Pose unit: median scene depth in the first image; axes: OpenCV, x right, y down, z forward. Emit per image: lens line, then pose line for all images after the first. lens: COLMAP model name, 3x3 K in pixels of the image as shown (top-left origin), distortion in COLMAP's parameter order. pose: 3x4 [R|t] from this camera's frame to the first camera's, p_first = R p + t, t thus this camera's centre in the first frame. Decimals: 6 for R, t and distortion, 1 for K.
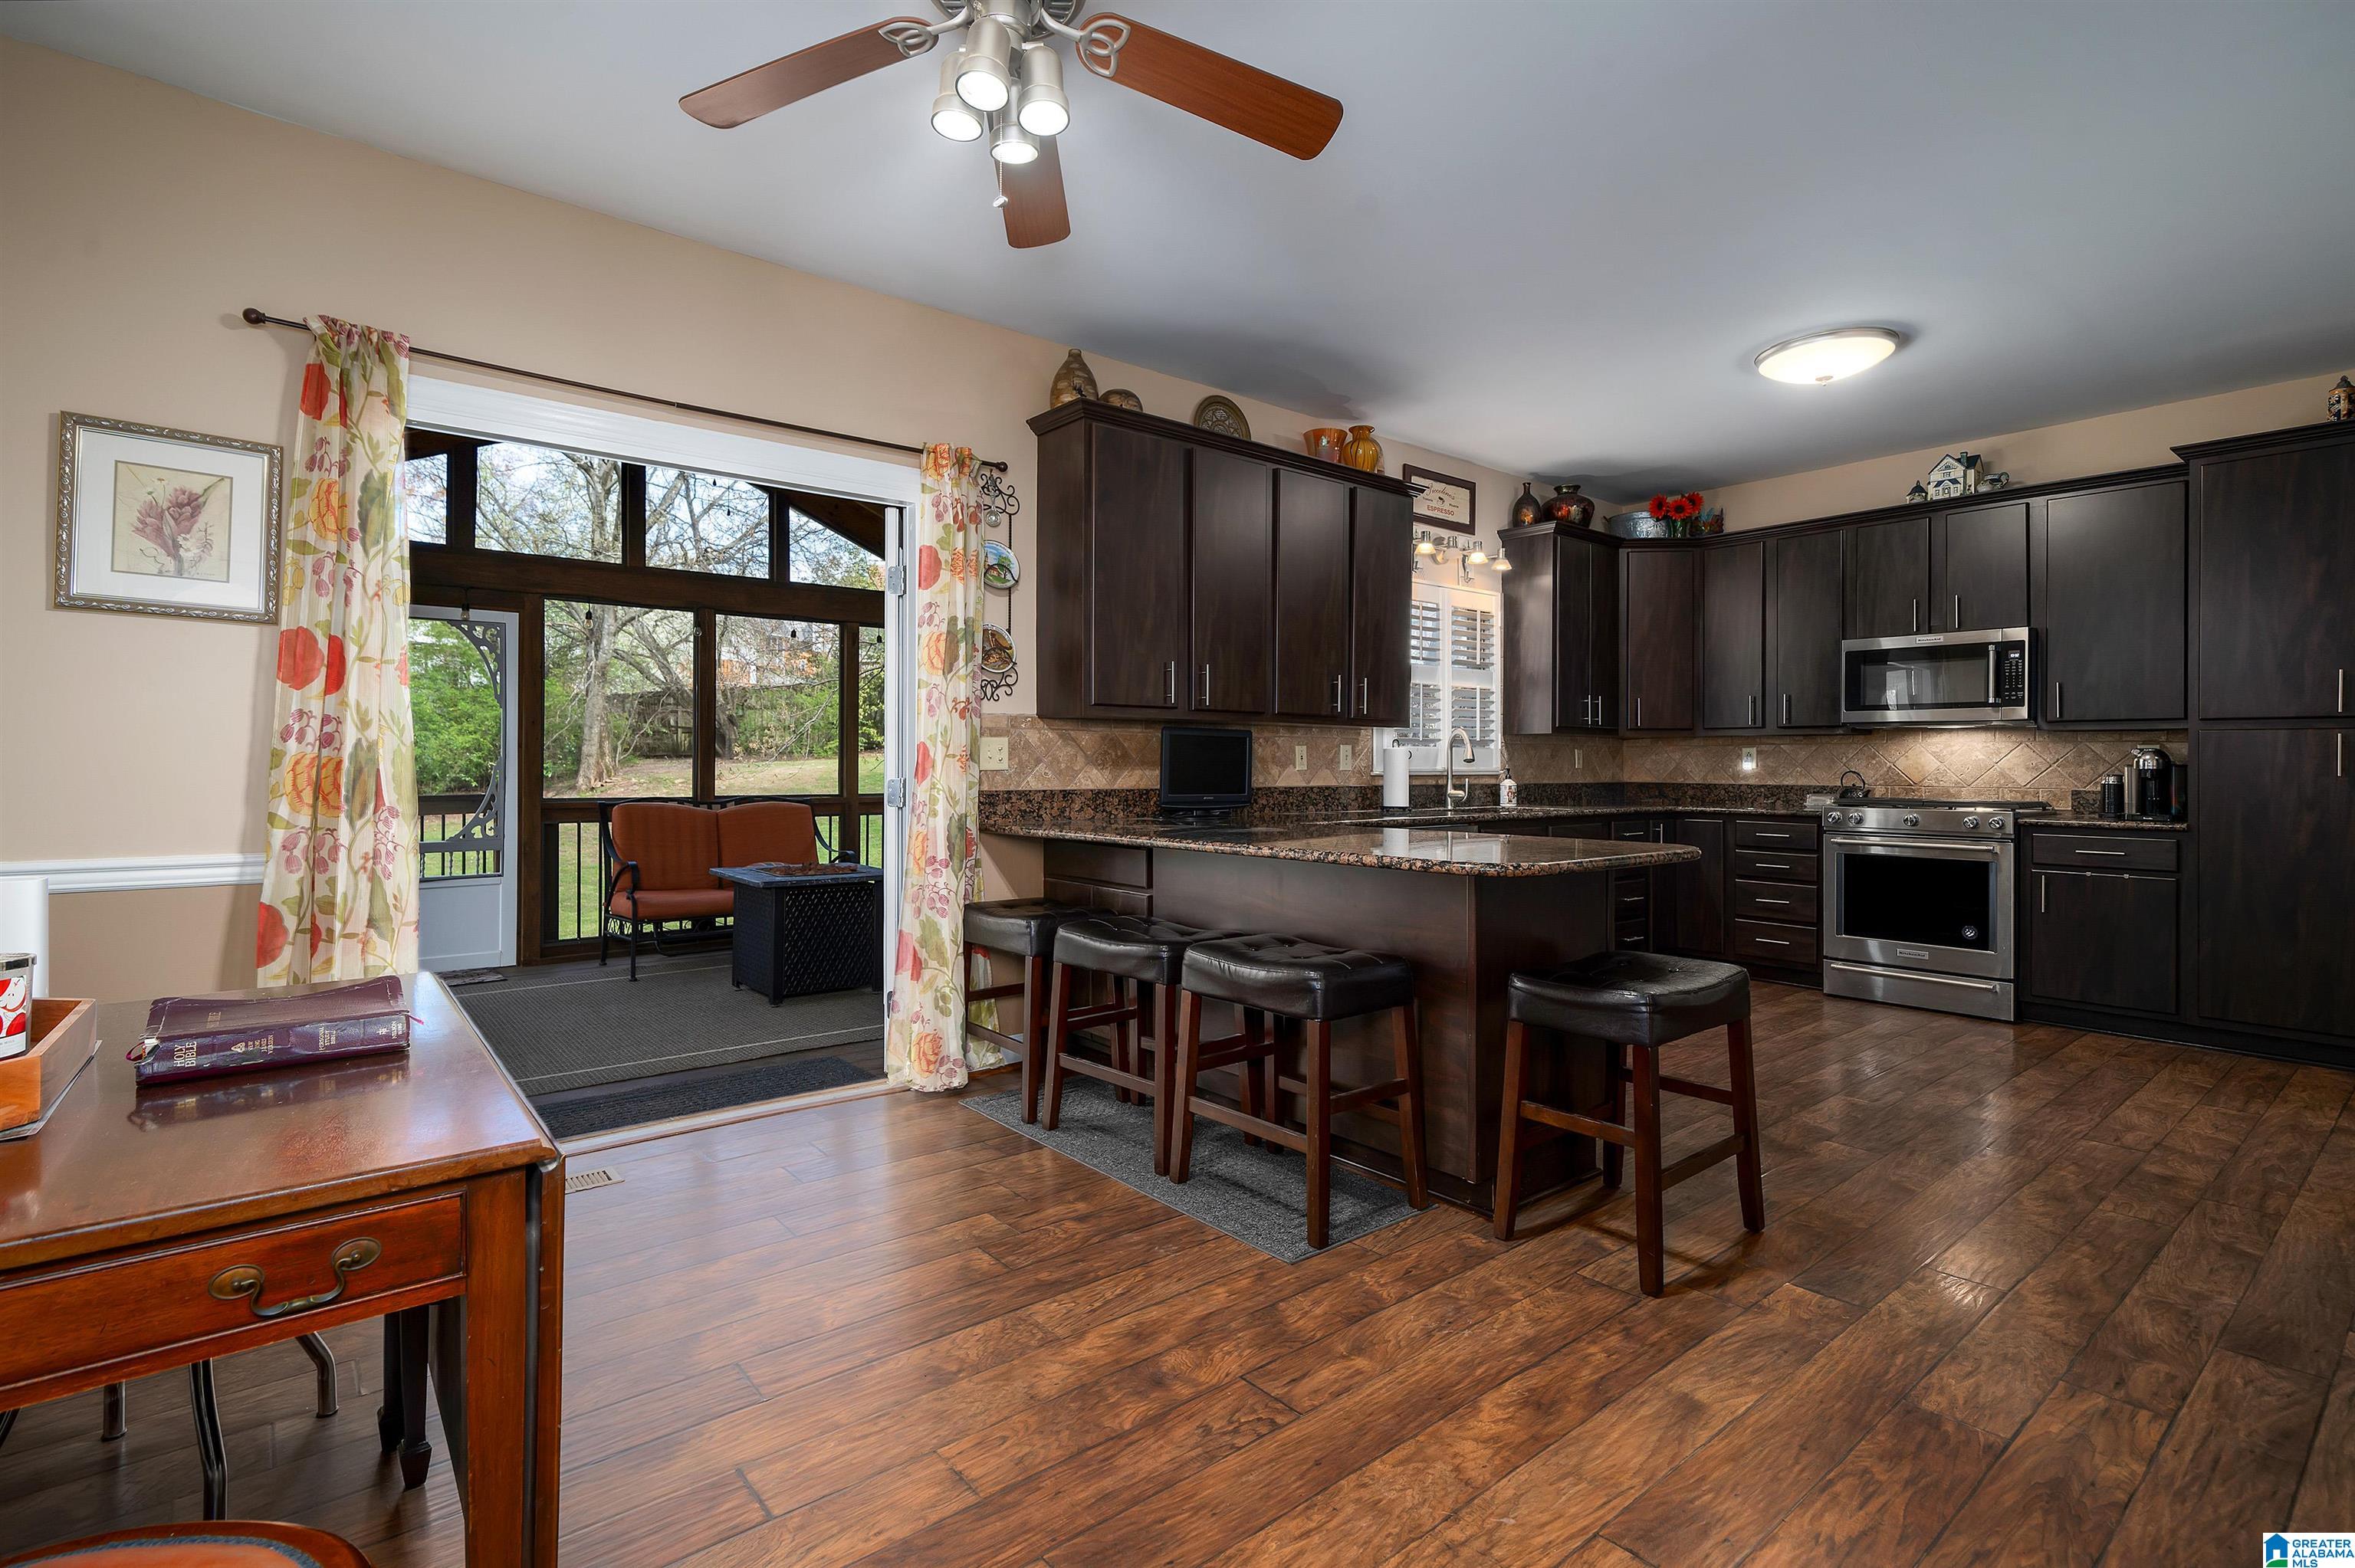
lens RADIAL K [[1103.7, 0, 1165.1], [0, 1103.7, 766.4], [0, 0, 1]] dist [0.001292, -0.002466]
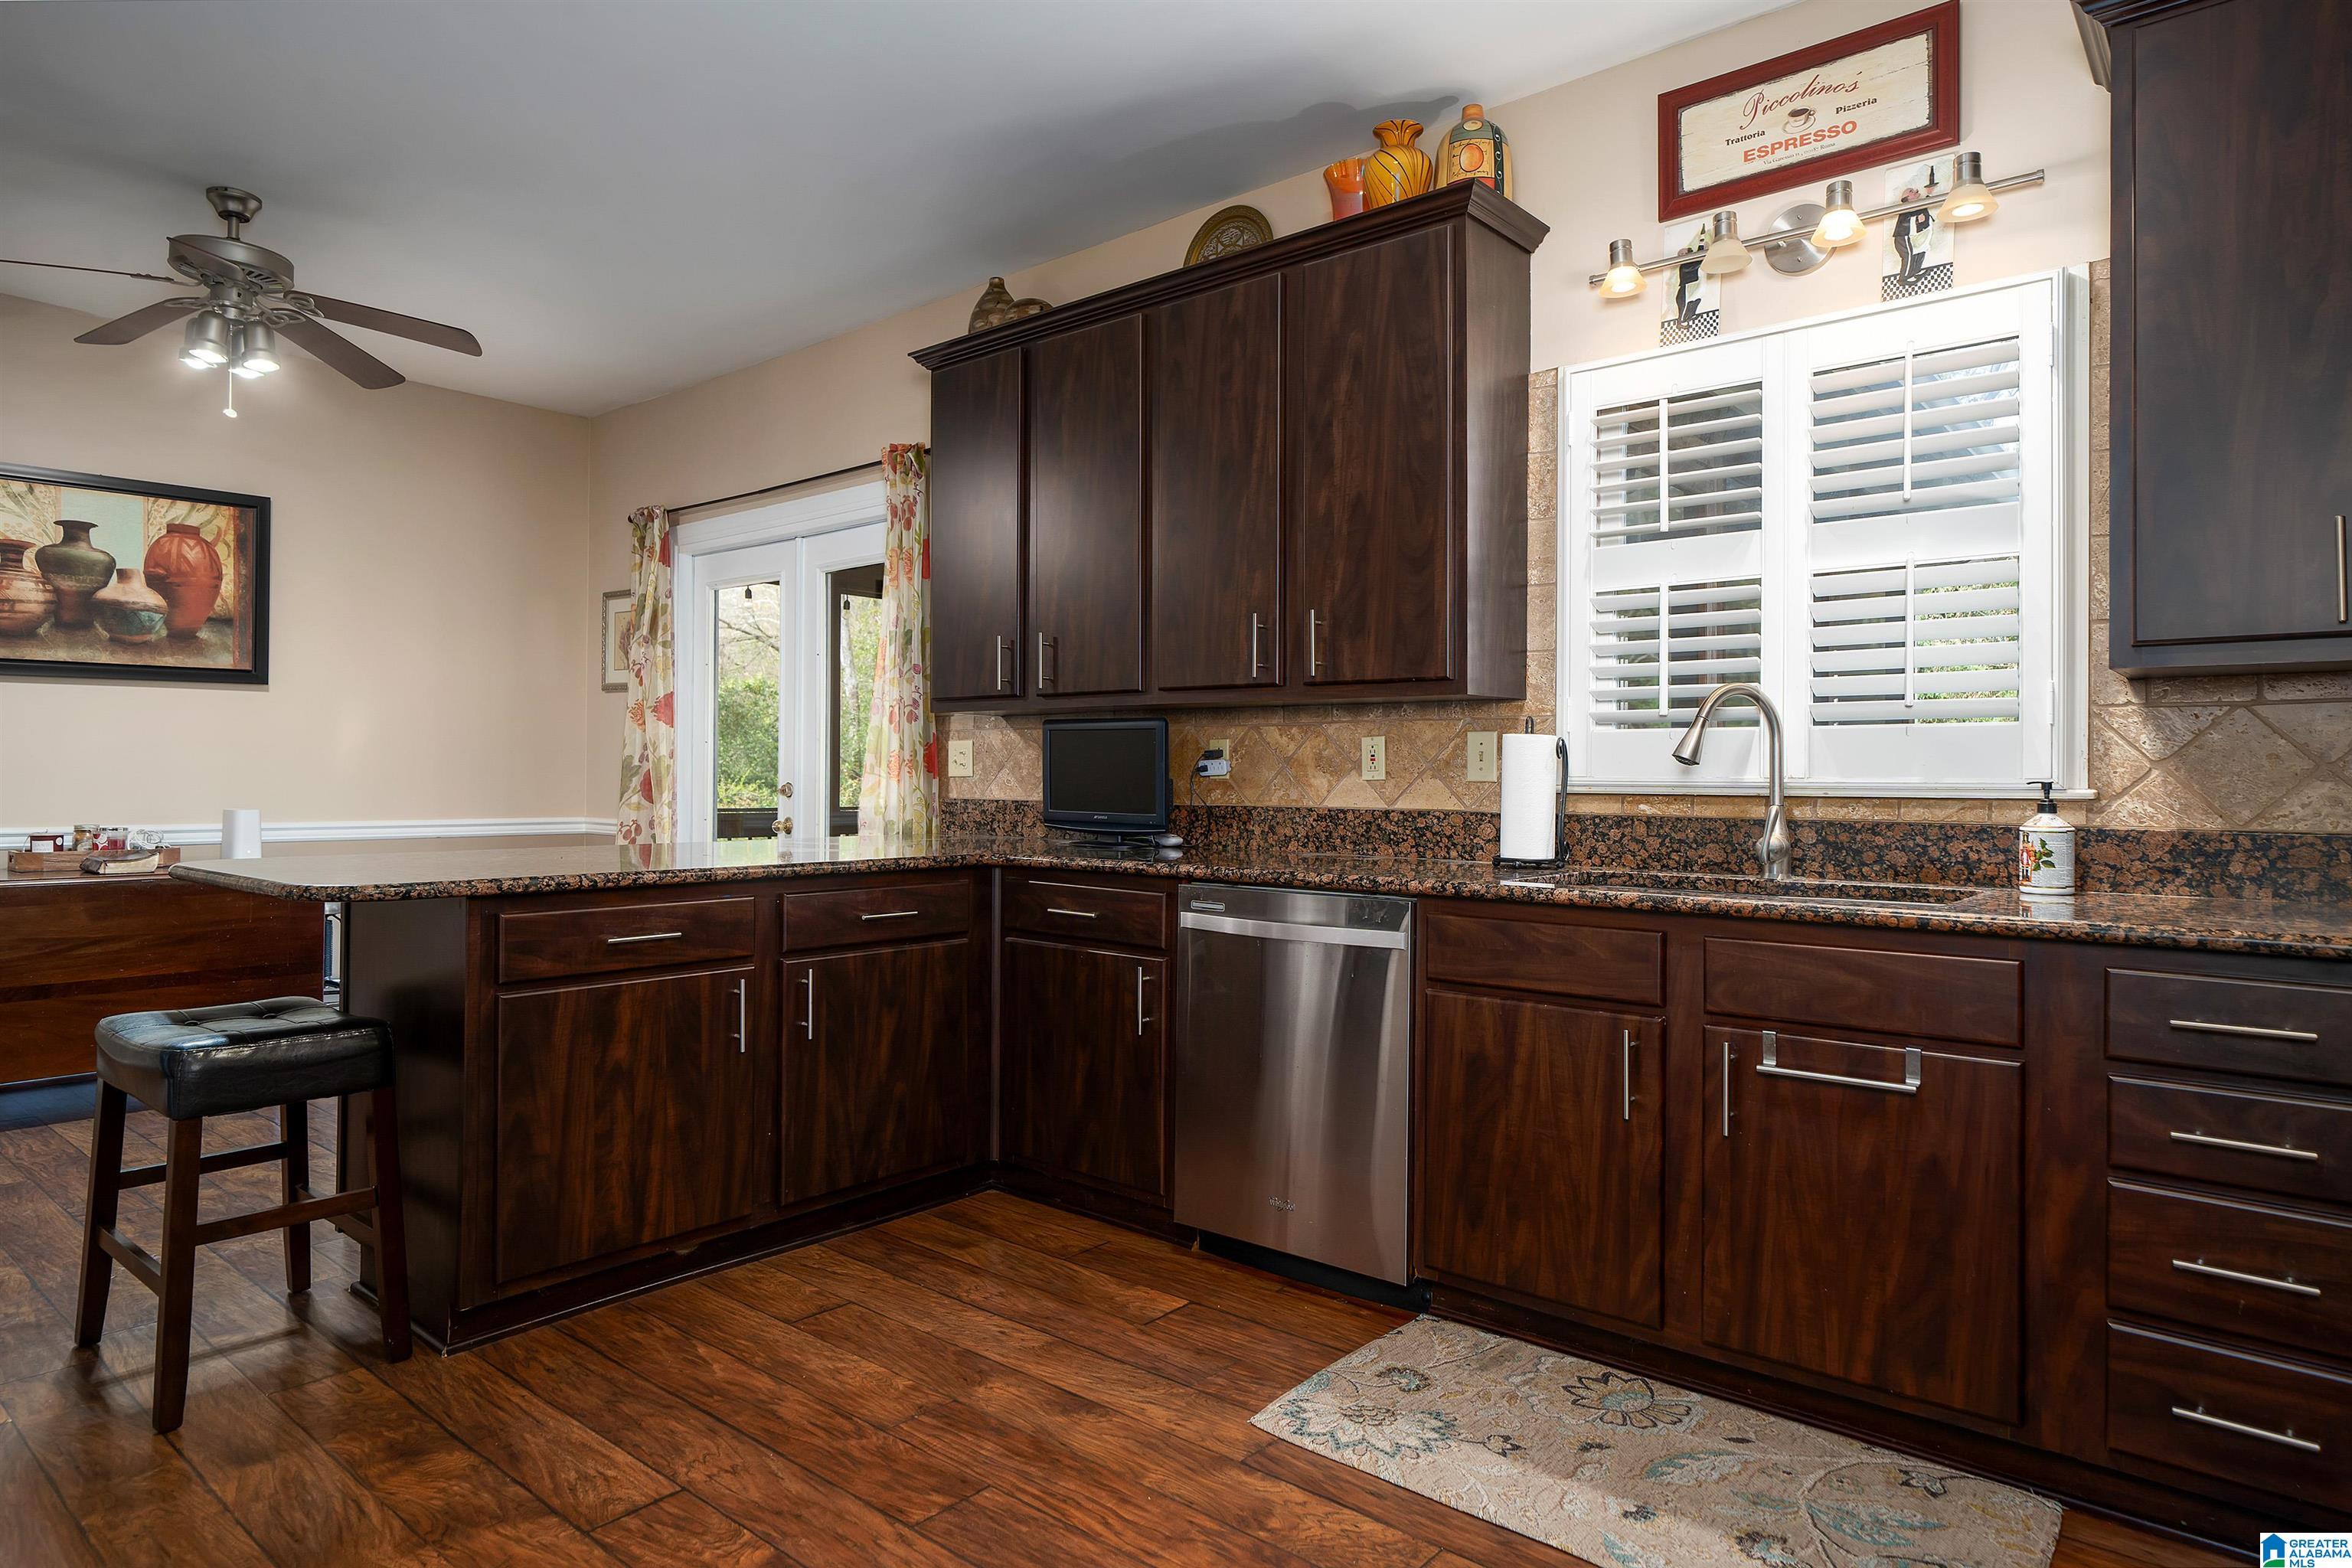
lens RADIAL K [[1360.5, 0, 1152.2], [0, 1360.5, 775.2], [0, 0, 1]] dist [-0.003754, -0.001301]
pose [[0.176514, -0.003094, -0.984293, 0.835909], [-0.007412, 0.999963, -0.004473, 0.004990], [0.984270, 0.008085, 0.176485, 0.817737]]
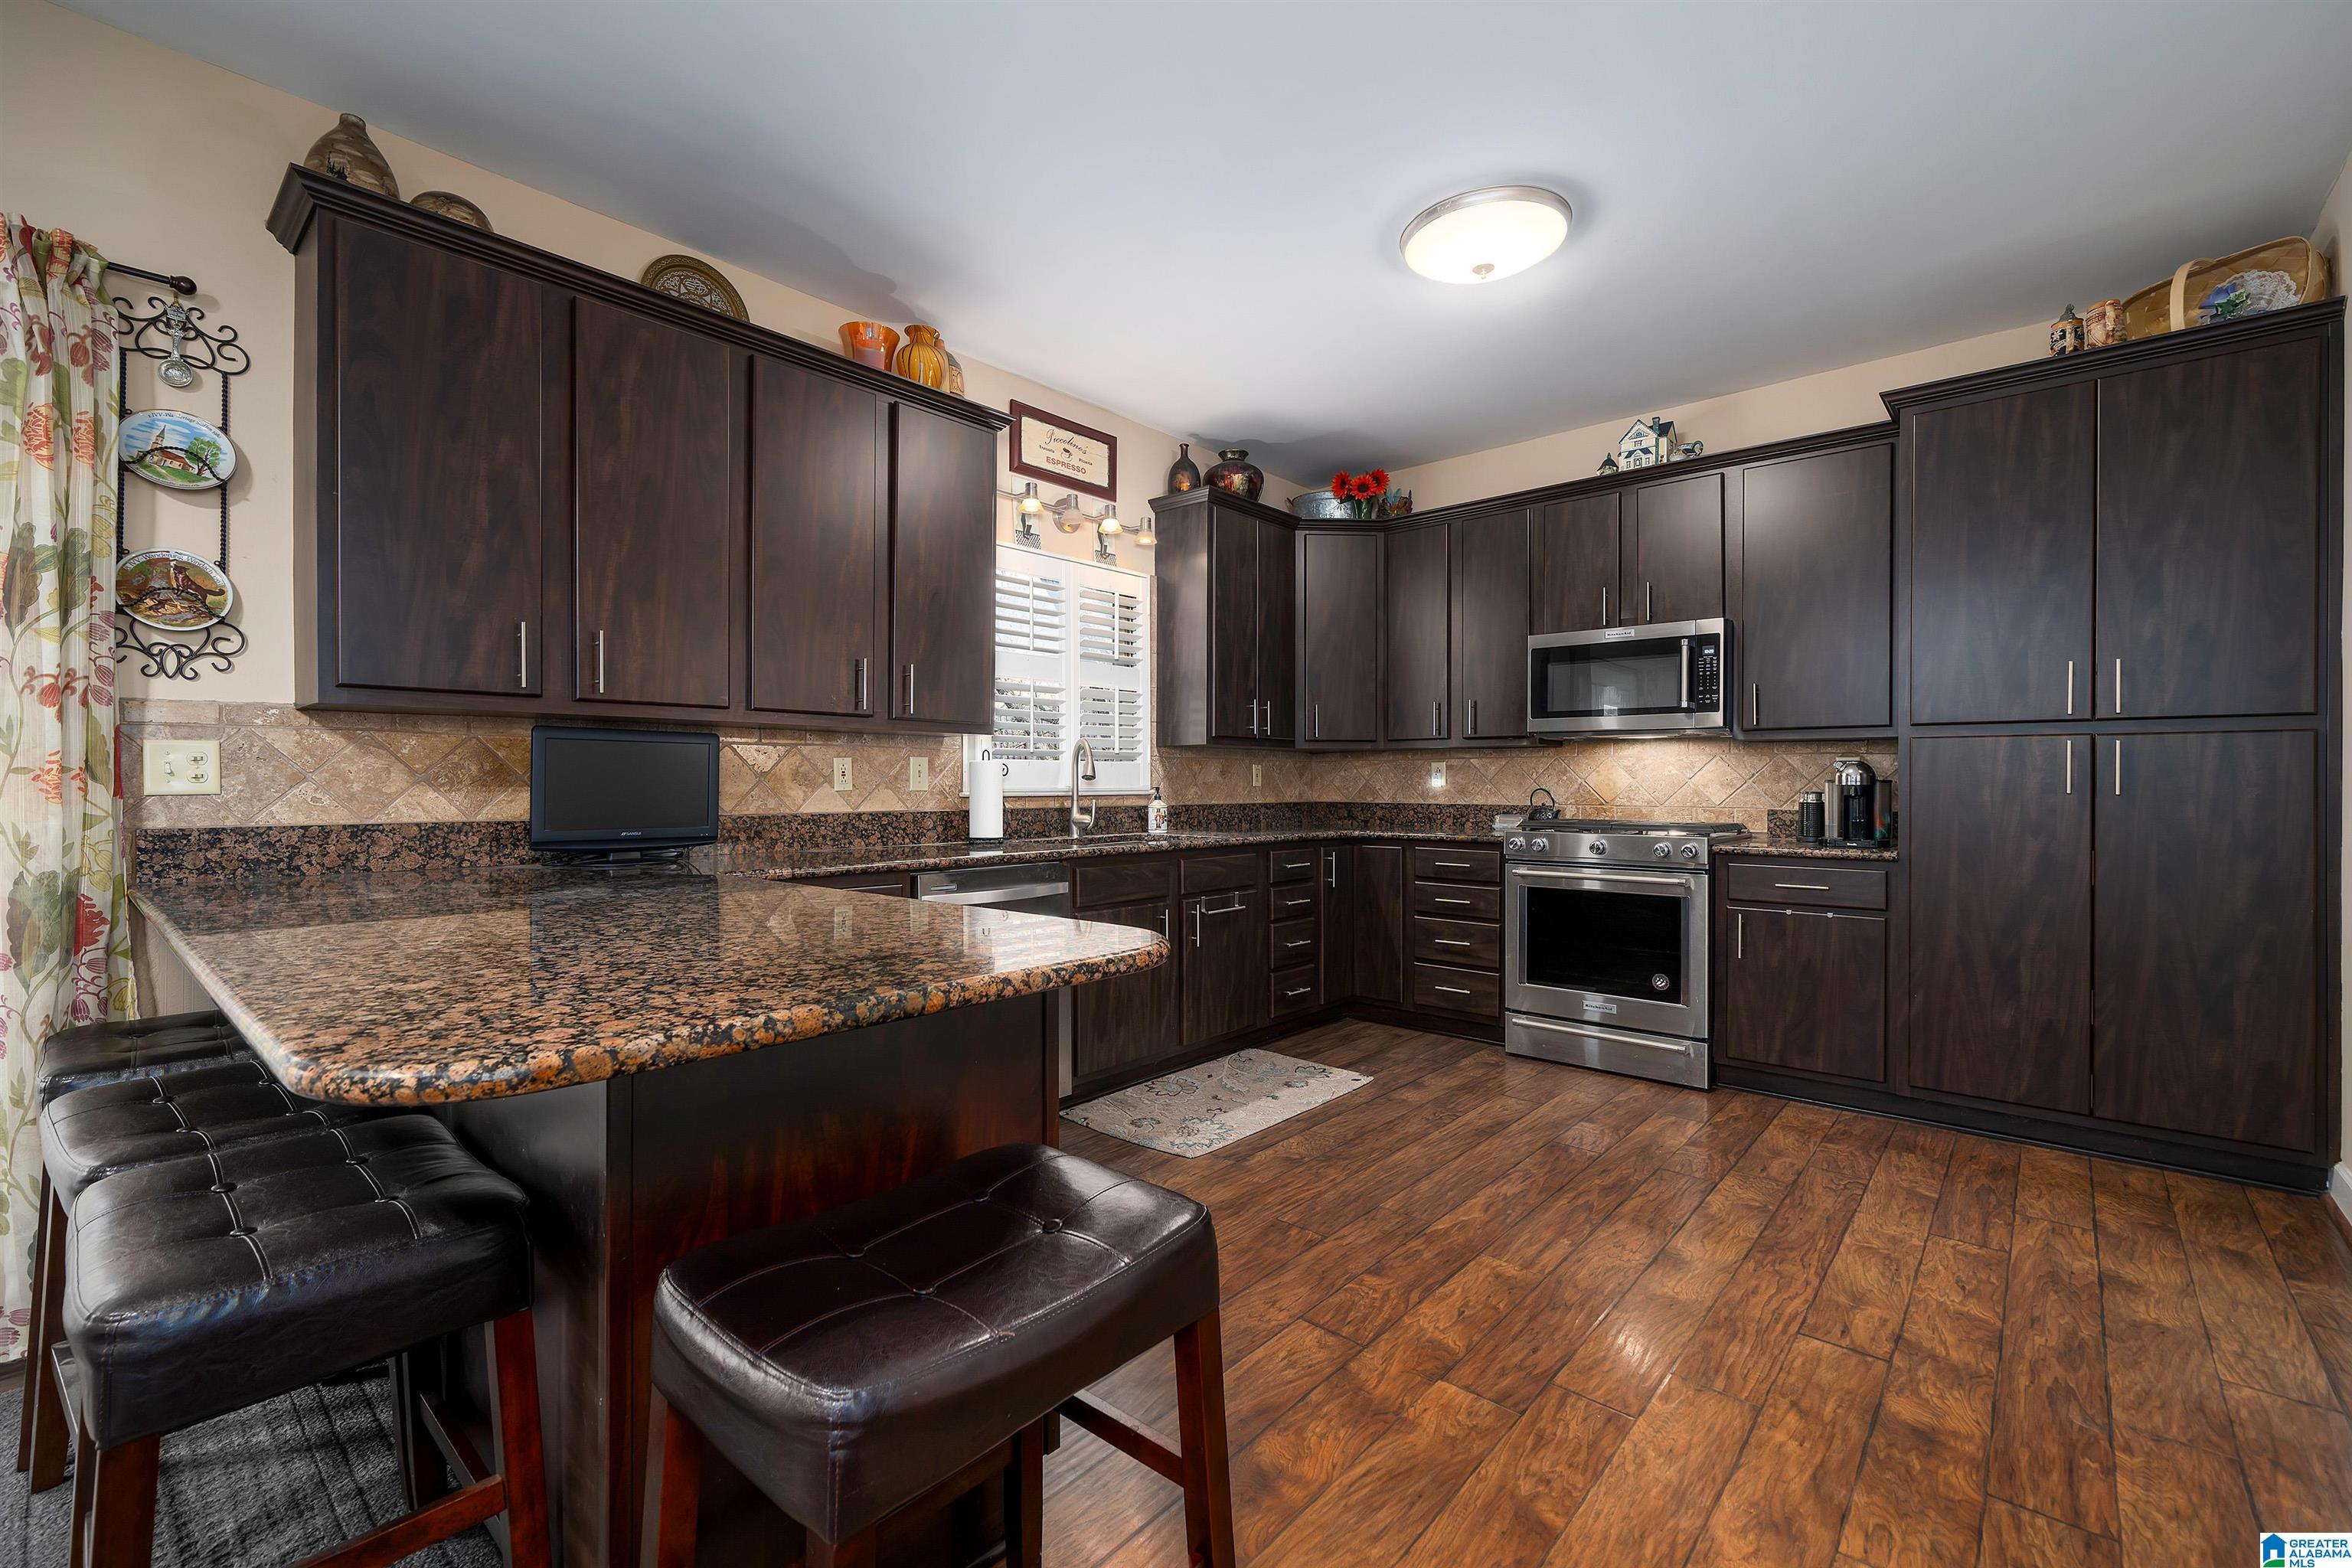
lens RADIAL K [[1010.0, 0, 1173.2], [0, 1010.0, 792.4], [0, 0, 1]] dist [-0.005200, 0.000496]
pose [[0.985804, -0.004844, 0.167830, 0.242698], [0.003454, 0.999957, 0.008576, -0.000636], [-0.167865, -0.007874, 0.985779, 0.316708]]
